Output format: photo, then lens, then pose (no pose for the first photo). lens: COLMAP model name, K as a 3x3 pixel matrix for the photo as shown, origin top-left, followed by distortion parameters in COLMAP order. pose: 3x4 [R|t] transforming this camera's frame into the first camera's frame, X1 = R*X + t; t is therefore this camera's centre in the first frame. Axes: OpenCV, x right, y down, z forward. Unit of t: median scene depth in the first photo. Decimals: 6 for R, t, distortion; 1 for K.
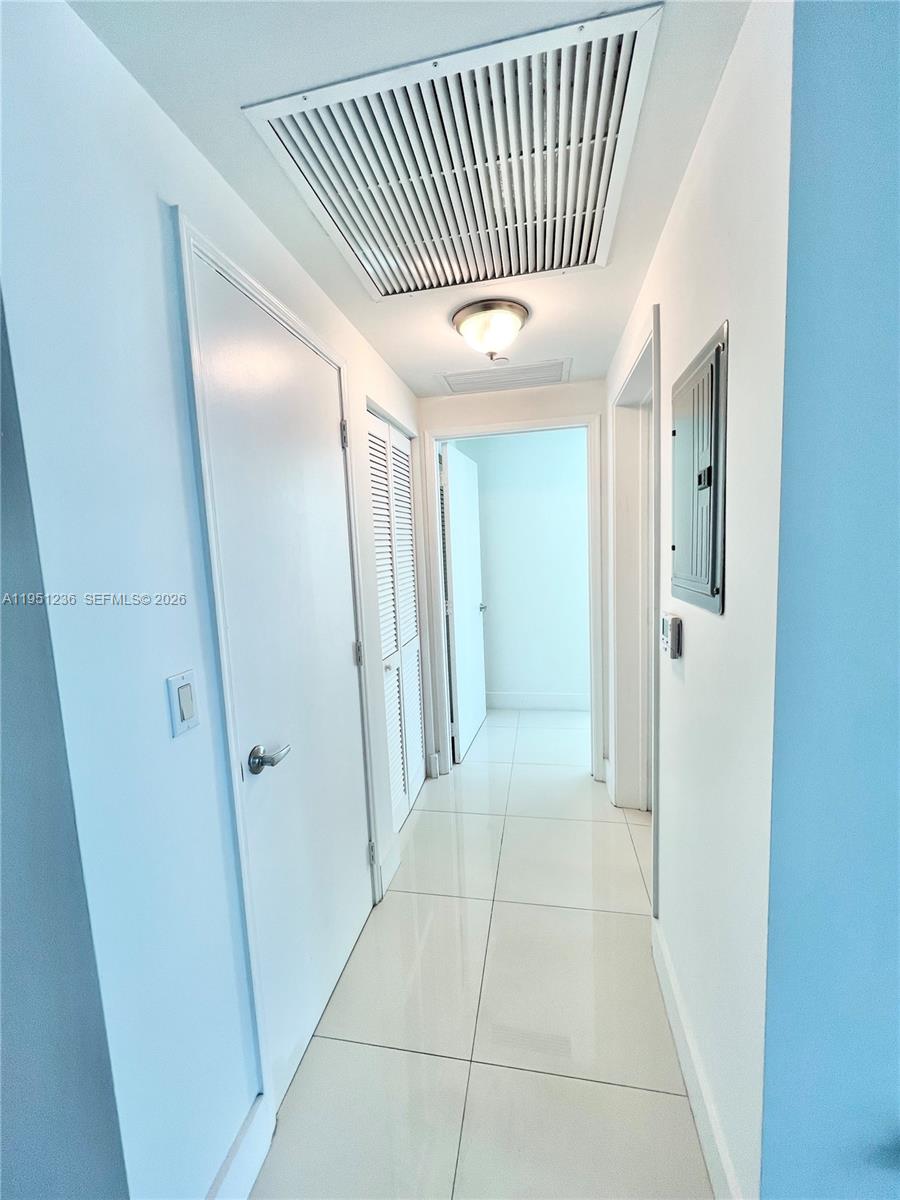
lens RADIAL K [[478.5, 0, 451.9], [0, 478.5, 598.2], [0, 0, 1]] dist [-0.001979, -0.000006]
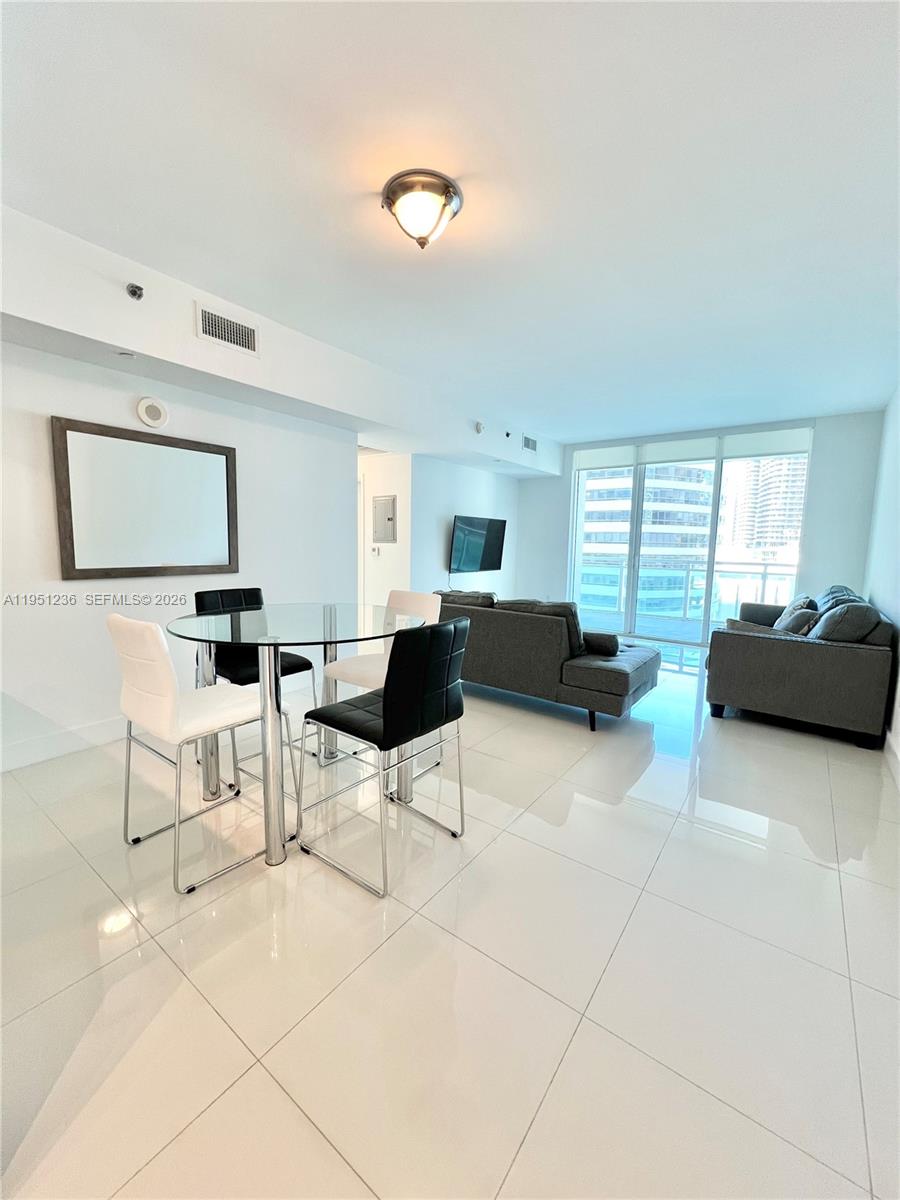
lens RADIAL K [[478.5, 0, 451.9], [0, 478.5, 598.2], [0, 0, 1]] dist [-0.001979, -0.000006]
pose [[0.430145, -0.052019, 0.901260, -4.071415], [0.058930, 0.997827, 0.029467, 0.523885], [-0.900834, 0.040436, 0.432276, -1.936591]]
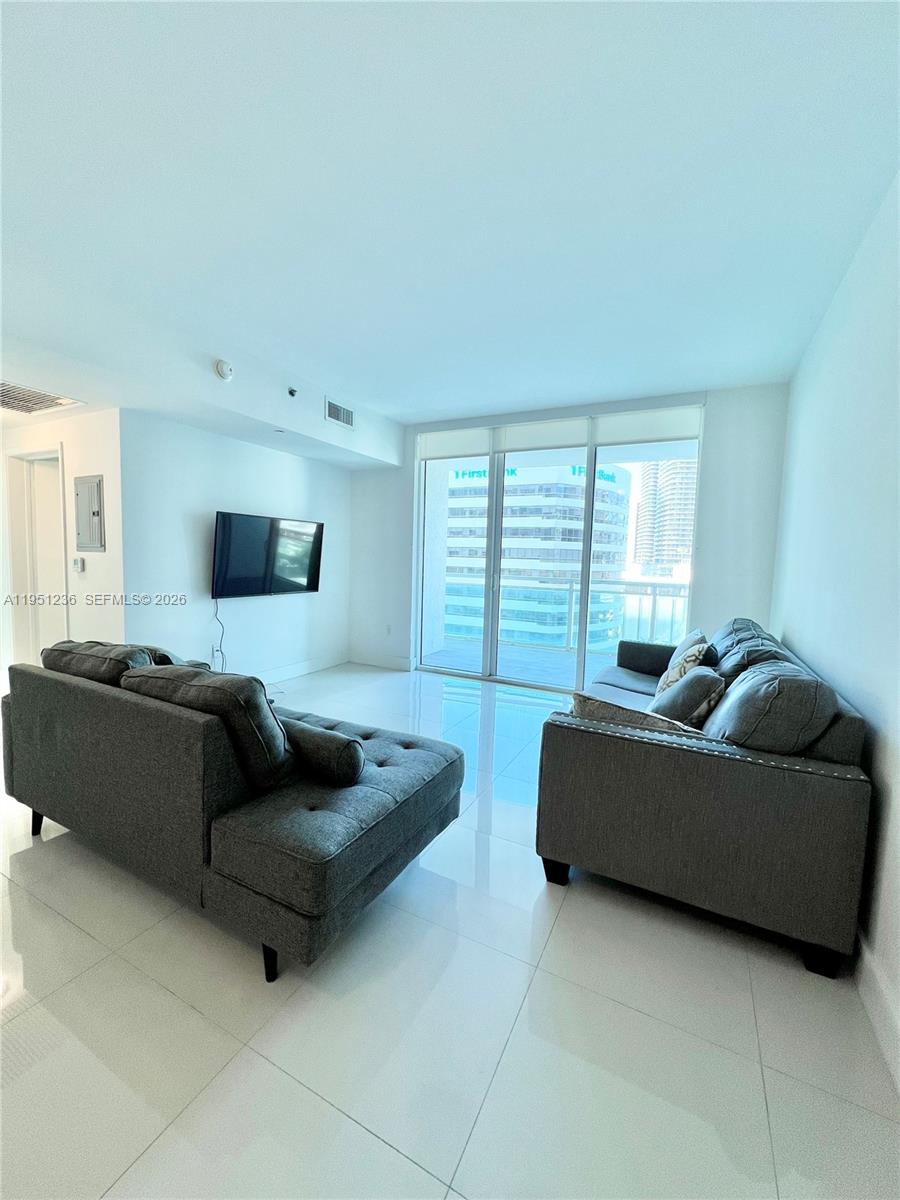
lens RADIAL K [[481.2, 0, 450.0], [0, 481.2, 600.0], [0, 0, 1]] dist [-0.001506, 0.000047]
pose [[0.278442, -0.029141, 0.960011, -2.043438], [0.060362, 0.998095, 0.012790, 0.467342], [-0.958554, 0.054387, 0.279670, -2.314076]]
